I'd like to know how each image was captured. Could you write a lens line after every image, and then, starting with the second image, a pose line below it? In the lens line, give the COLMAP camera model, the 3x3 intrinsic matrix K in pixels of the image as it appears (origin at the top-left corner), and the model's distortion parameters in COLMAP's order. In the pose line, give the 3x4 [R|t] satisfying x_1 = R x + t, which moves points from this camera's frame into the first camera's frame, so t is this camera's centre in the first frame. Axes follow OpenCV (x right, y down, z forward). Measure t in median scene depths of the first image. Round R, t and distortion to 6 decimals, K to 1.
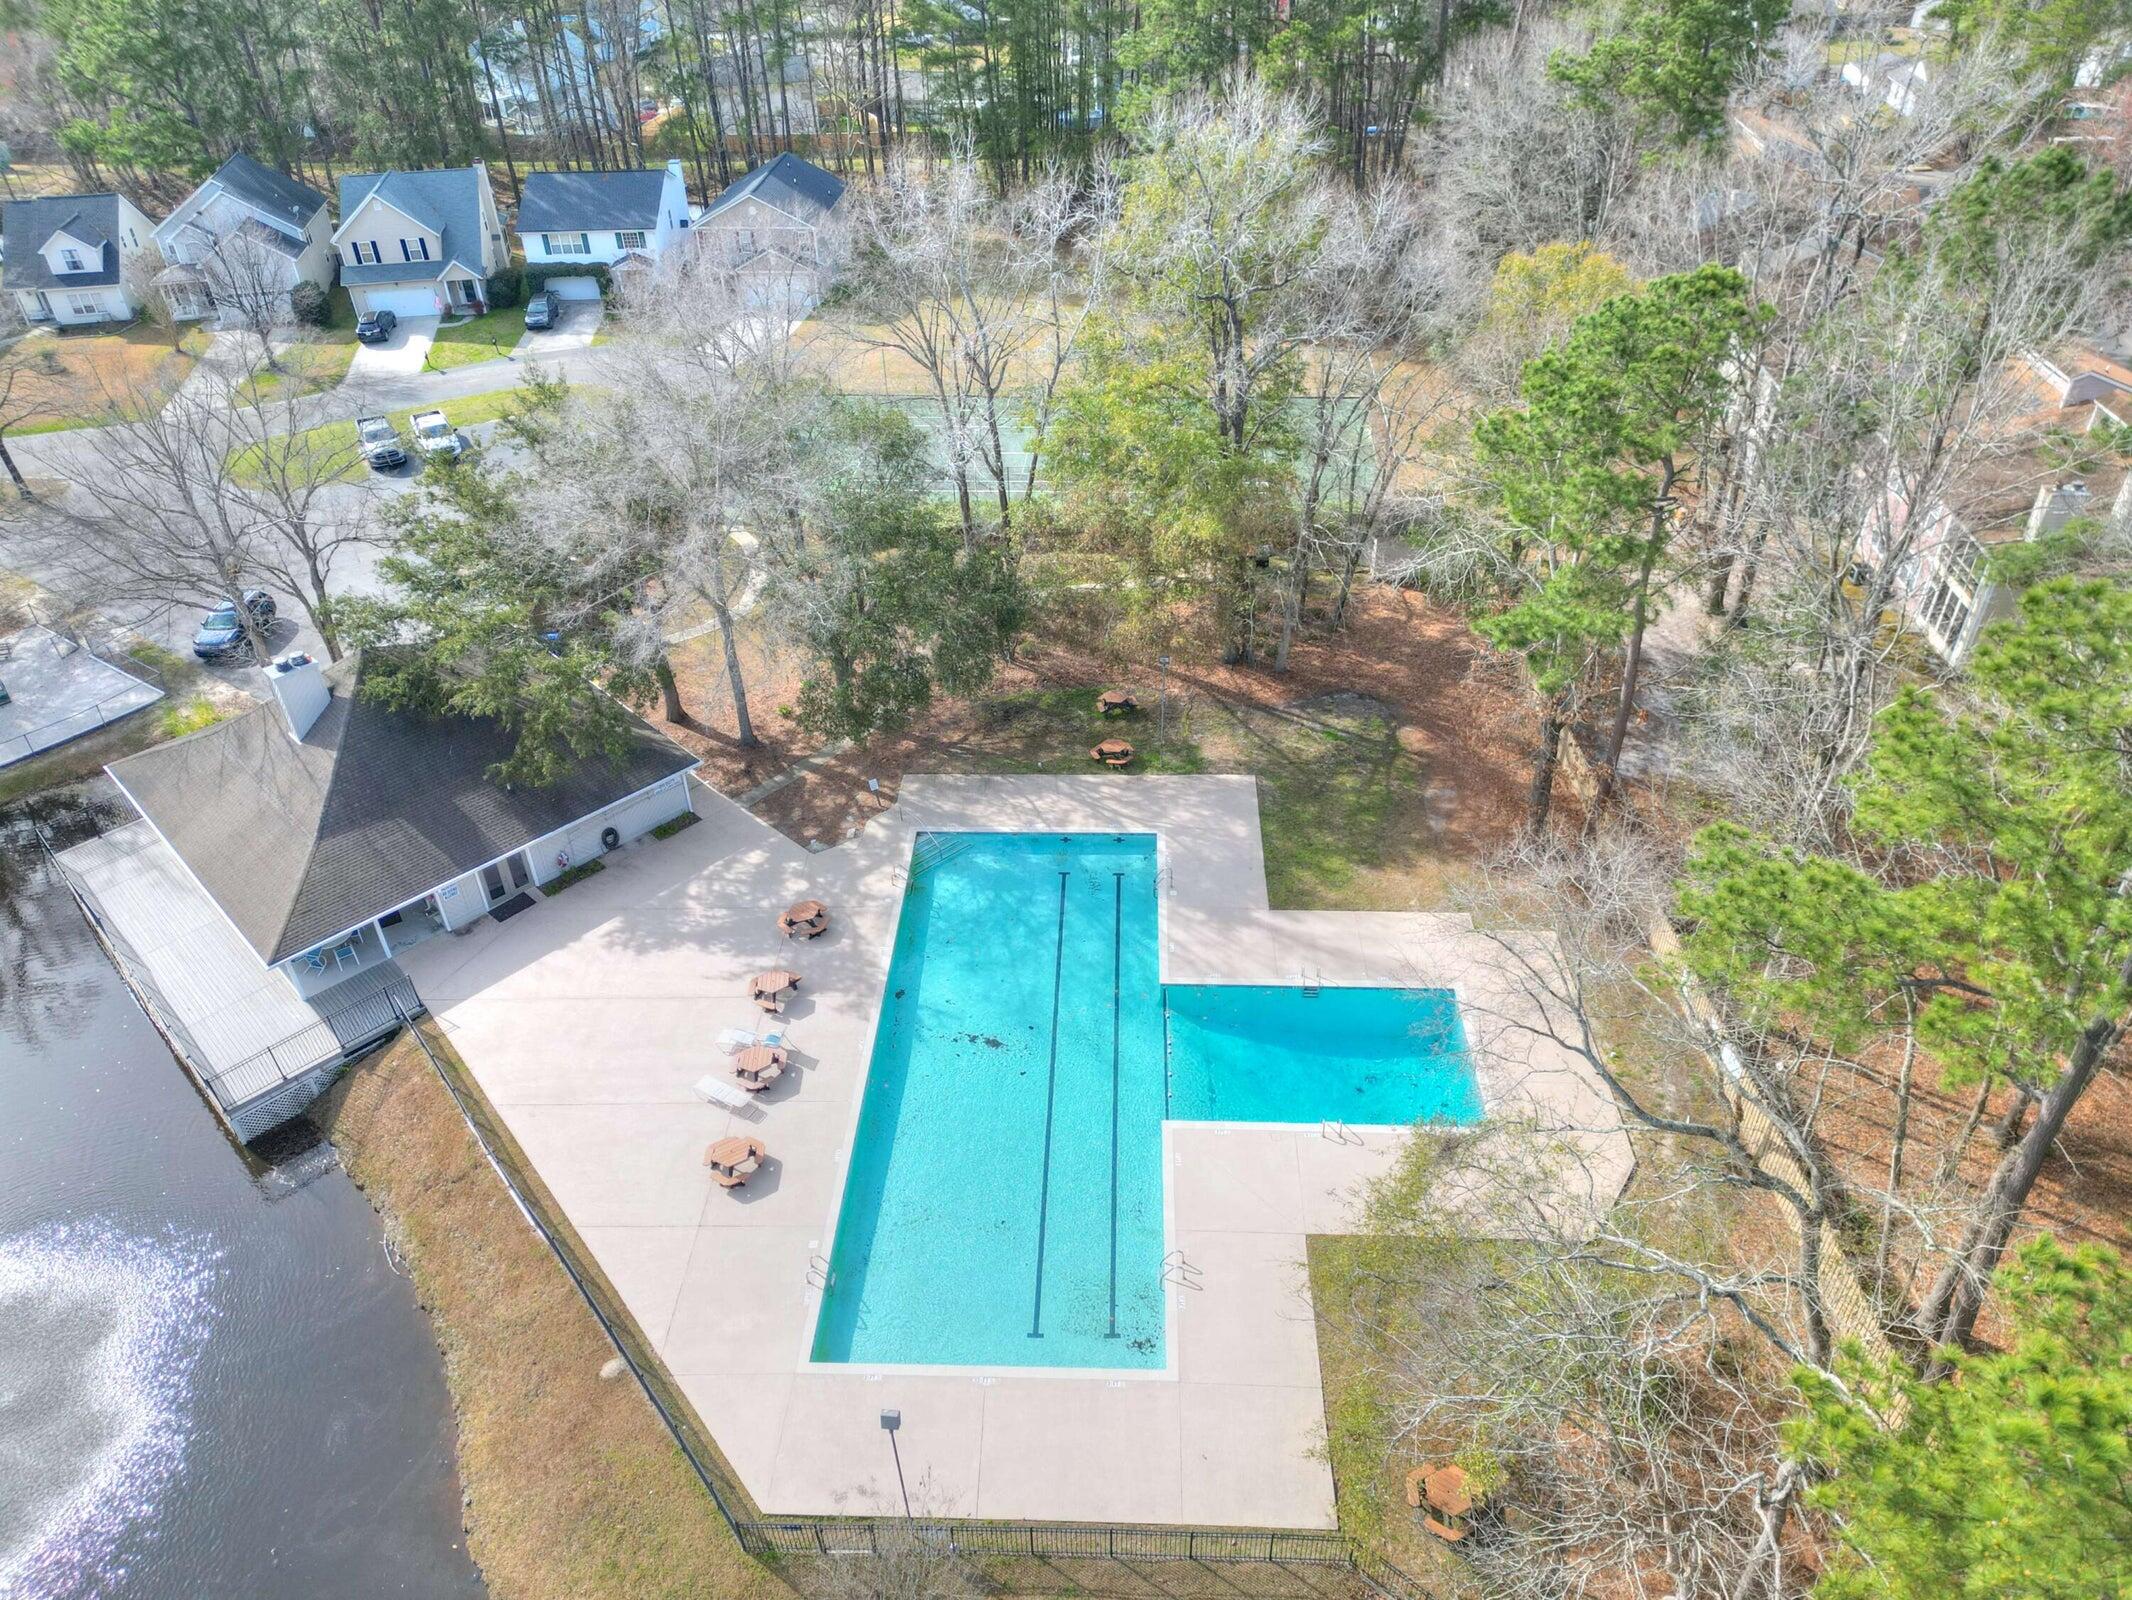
lens RADIAL K [[1494.5, 0, 1066.0], [0, 1494.5, 800.0], [0, 0, 1]] dist [0.084665, -0.062511]
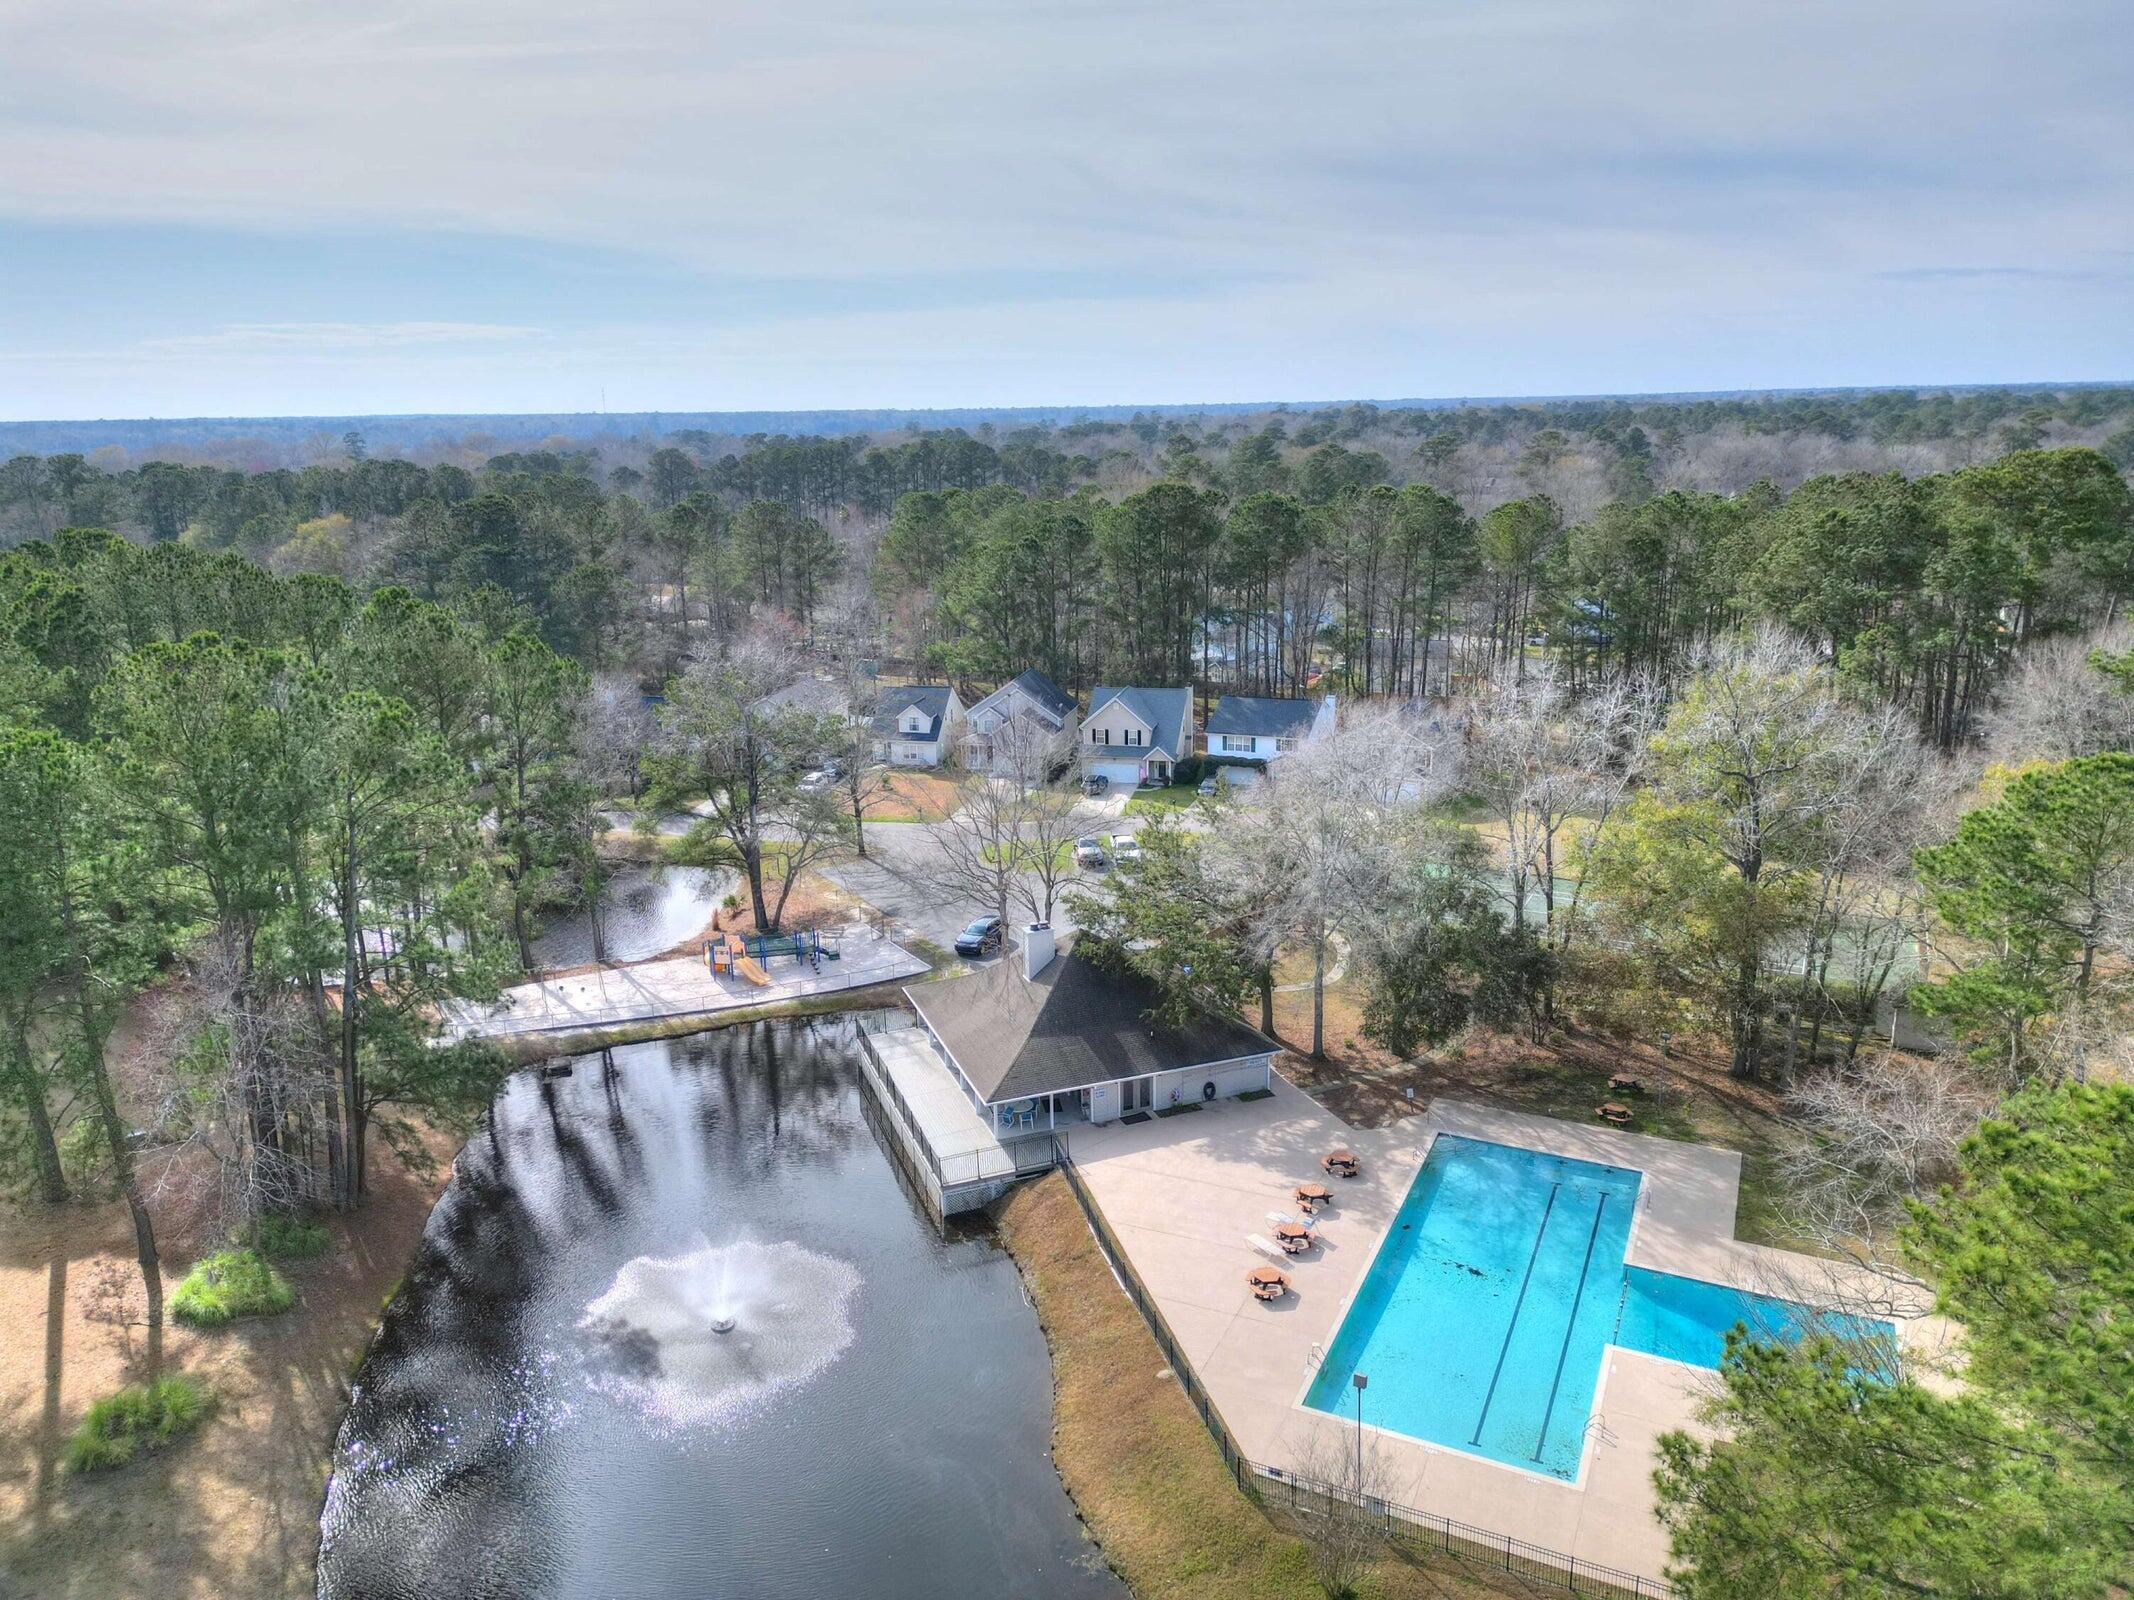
lens RADIAL K [[1511.0, 0, 1067.0], [0, 1511.0, 800.0], [0, 0, 1]] dist [0.065804, -0.001829]
pose [[0.919243, 0.110076, -0.377988, 0.067560], [-0.239020, 0.918957, -0.313667, 0.243335], [0.312828, 0.378683, 0.871056, -0.330350]]
